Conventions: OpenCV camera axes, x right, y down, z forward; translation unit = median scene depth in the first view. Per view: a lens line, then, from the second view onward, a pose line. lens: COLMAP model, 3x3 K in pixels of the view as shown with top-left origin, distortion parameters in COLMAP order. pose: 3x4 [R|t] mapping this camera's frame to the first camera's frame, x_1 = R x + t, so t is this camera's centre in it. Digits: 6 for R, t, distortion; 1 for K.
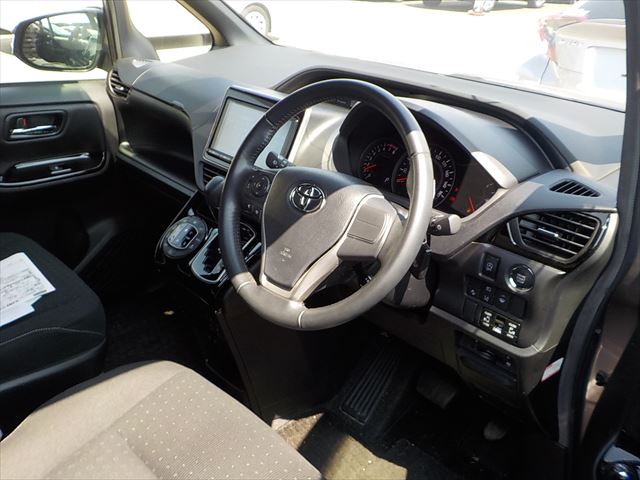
lens RADIAL K [[564.5, 0, 321.2], [0, 564.5, 239.6], [0, 0, 1]] dist [-0.009683, -0.000990]
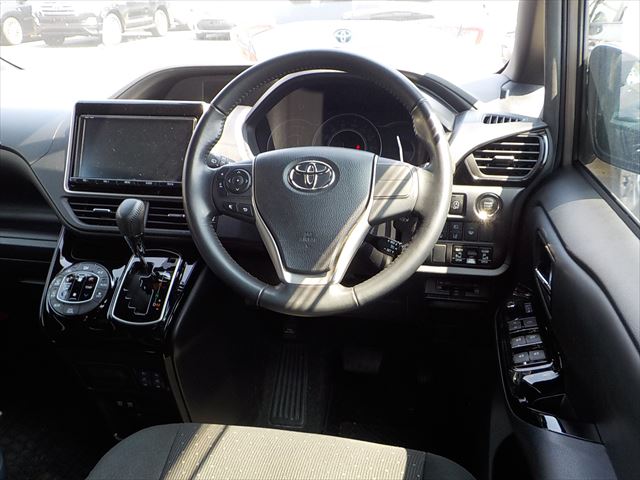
lens RADIAL K [[564.5, 0, 320.1], [0, 564.5, 239.9], [0, 0, 1]] dist [-0.009683, -0.000990]
pose [[0.837153, -0.267650, 0.477009, -0.446218], [0.287689, 0.957183, 0.032180, 0.001726], [-0.465198, 0.110291, 0.878309, 0.173338]]
